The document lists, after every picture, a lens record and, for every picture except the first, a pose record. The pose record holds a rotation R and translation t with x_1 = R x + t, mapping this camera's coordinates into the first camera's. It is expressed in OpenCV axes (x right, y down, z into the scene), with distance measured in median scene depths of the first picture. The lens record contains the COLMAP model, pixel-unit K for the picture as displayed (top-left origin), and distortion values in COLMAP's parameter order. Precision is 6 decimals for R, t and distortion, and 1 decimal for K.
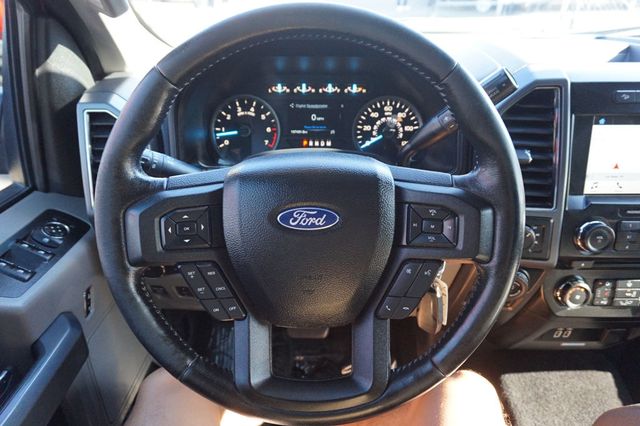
lens RADIAL K [[436.1, 0, 321.4], [0, 436.1, 211.3], [0, 0, 1]] dist [-0.059106, 0.051170]
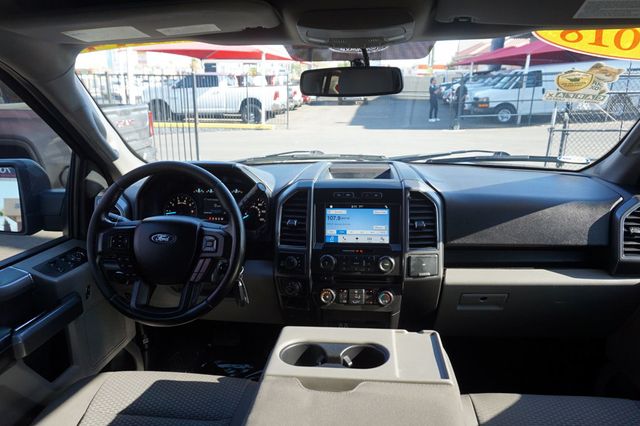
lens RADIAL K [[436.1, 0, 321.4], [0, 436.1, 211.3], [0, 0, 1]] dist [-0.059106, 0.051170]
pose [[0.995049, 0.013186, -0.098505, 0.746468], [-0.035085, 0.973948, -0.224043, 0.259810], [0.092985, 0.226389, 0.969588, -0.945656]]
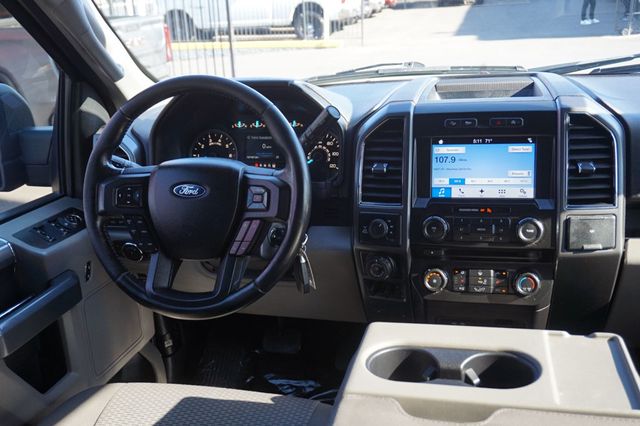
lens RADIAL K [[627.2, 0, 320.0], [0, 627.2, 213.0], [0, 0, 1]] dist [-0.024920, 0.002380]
pose [[0.970844, 0.019044, -0.238956, 0.695793], [-0.056332, 0.987049, -0.150204, 0.292560], [0.233000, 0.159286, 0.959343, -0.835937]]
